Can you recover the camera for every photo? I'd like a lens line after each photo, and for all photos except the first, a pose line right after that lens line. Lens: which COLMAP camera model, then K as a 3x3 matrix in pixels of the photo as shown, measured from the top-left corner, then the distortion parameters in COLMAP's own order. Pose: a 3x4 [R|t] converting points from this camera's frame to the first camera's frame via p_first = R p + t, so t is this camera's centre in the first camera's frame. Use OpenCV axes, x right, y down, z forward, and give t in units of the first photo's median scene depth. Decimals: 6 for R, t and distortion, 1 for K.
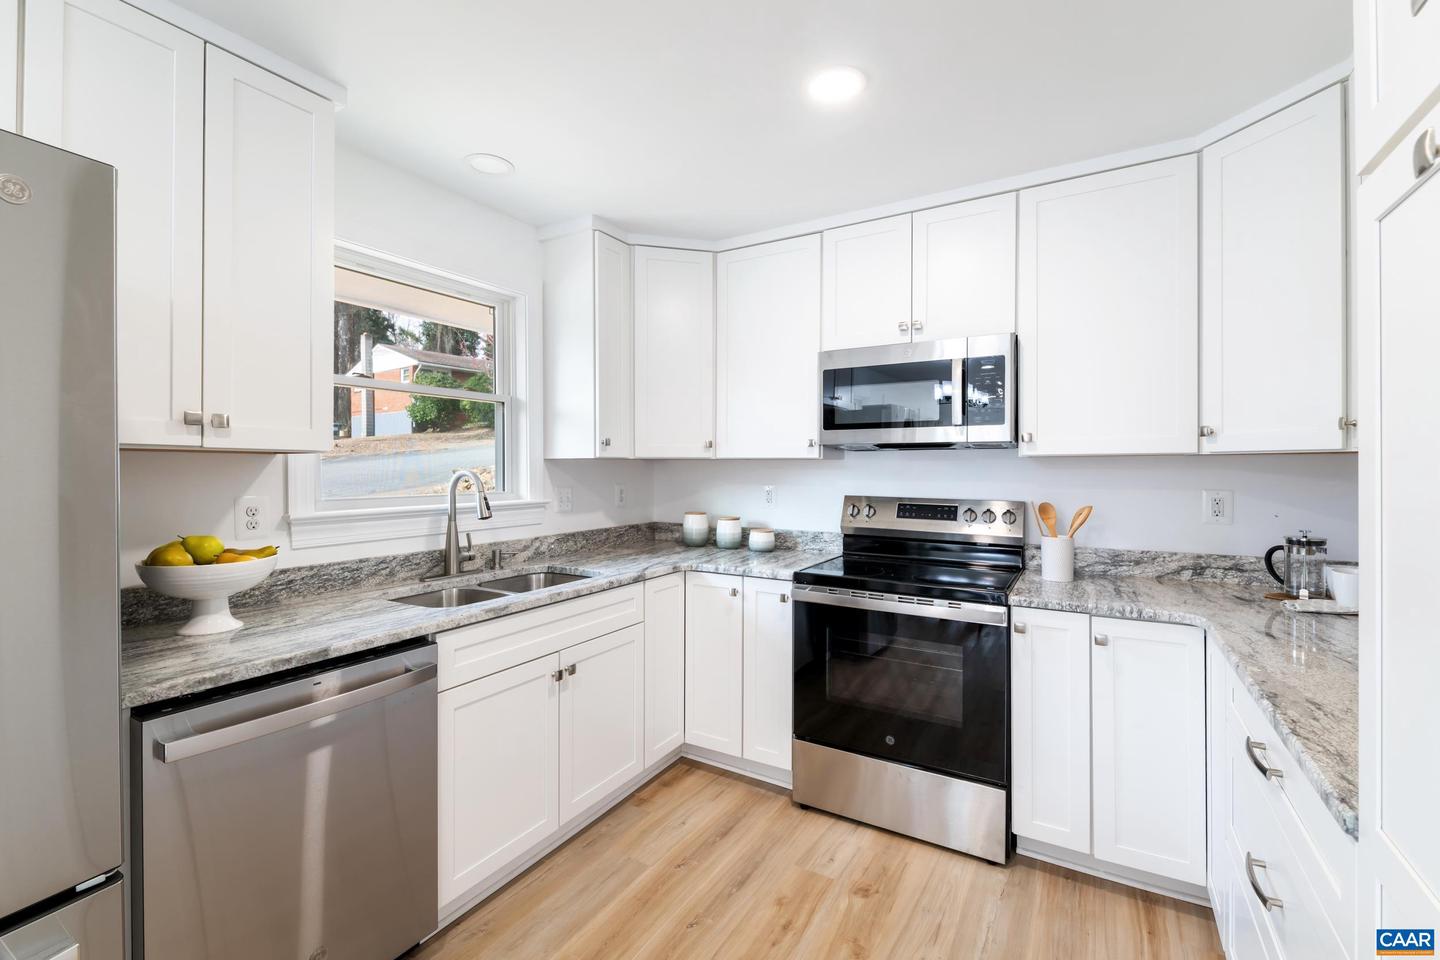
lens RADIAL K [[624.1, 0, 716.7], [0, 624.1, 467.9], [0, 0, 1]] dist [0.009599, -0.006508]
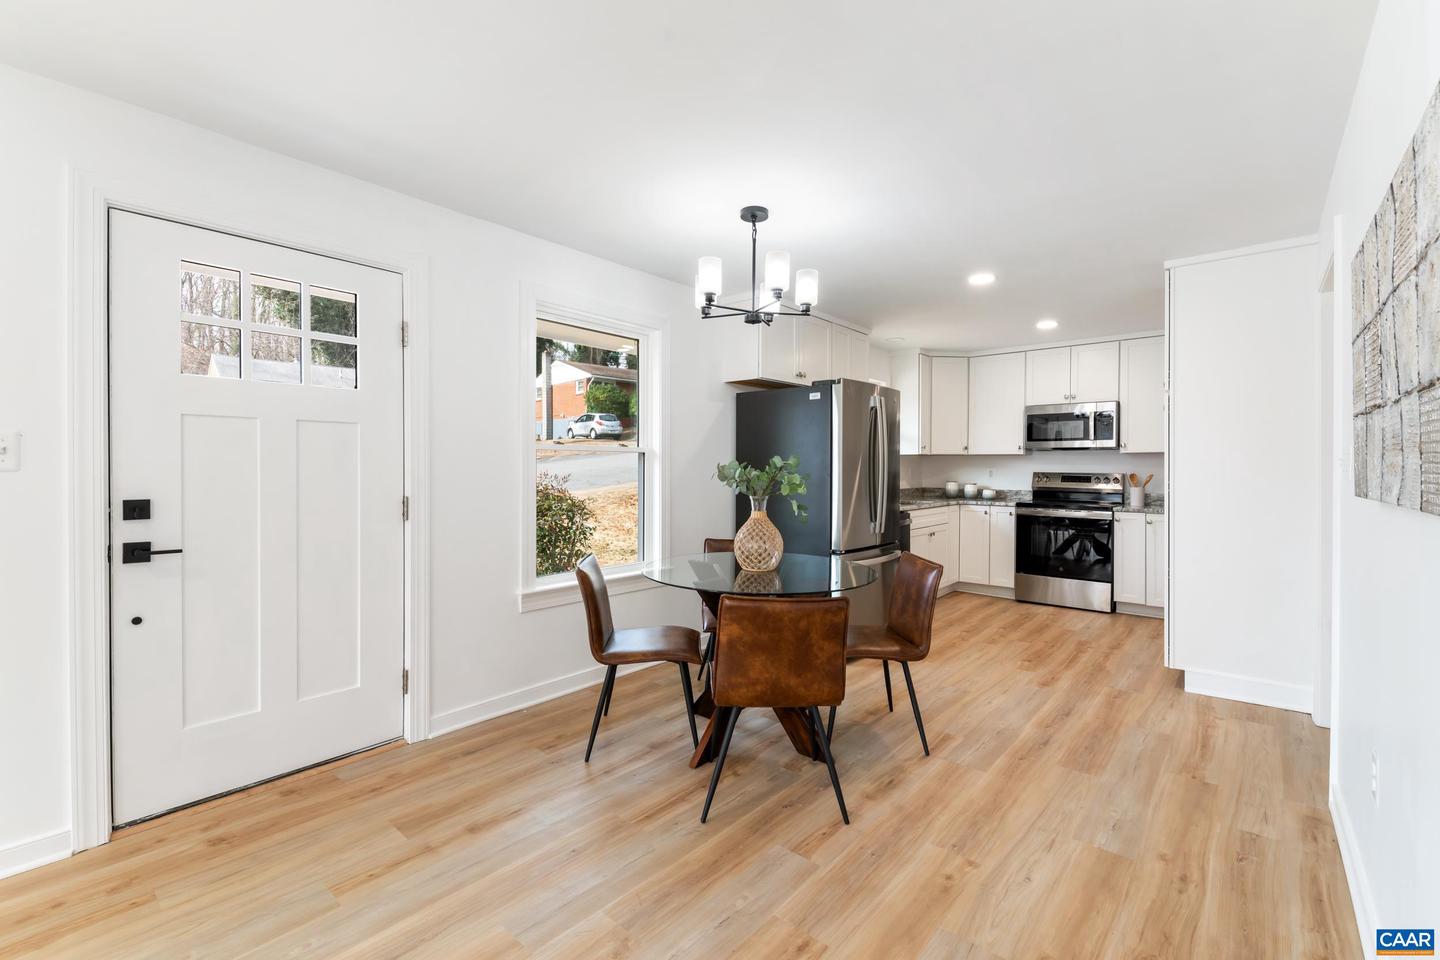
lens RADIAL K [[624.1, 0, 728.8], [0, 624.1, 469.5], [0, 0, 1]] dist [0.009599, -0.006508]
pose [[0.987986, 0.004760, -0.154468, -0.606720], [-0.004566, 0.999988, 0.001615, 0.045558], [0.154474, -0.000891, 0.987996, -1.554858]]
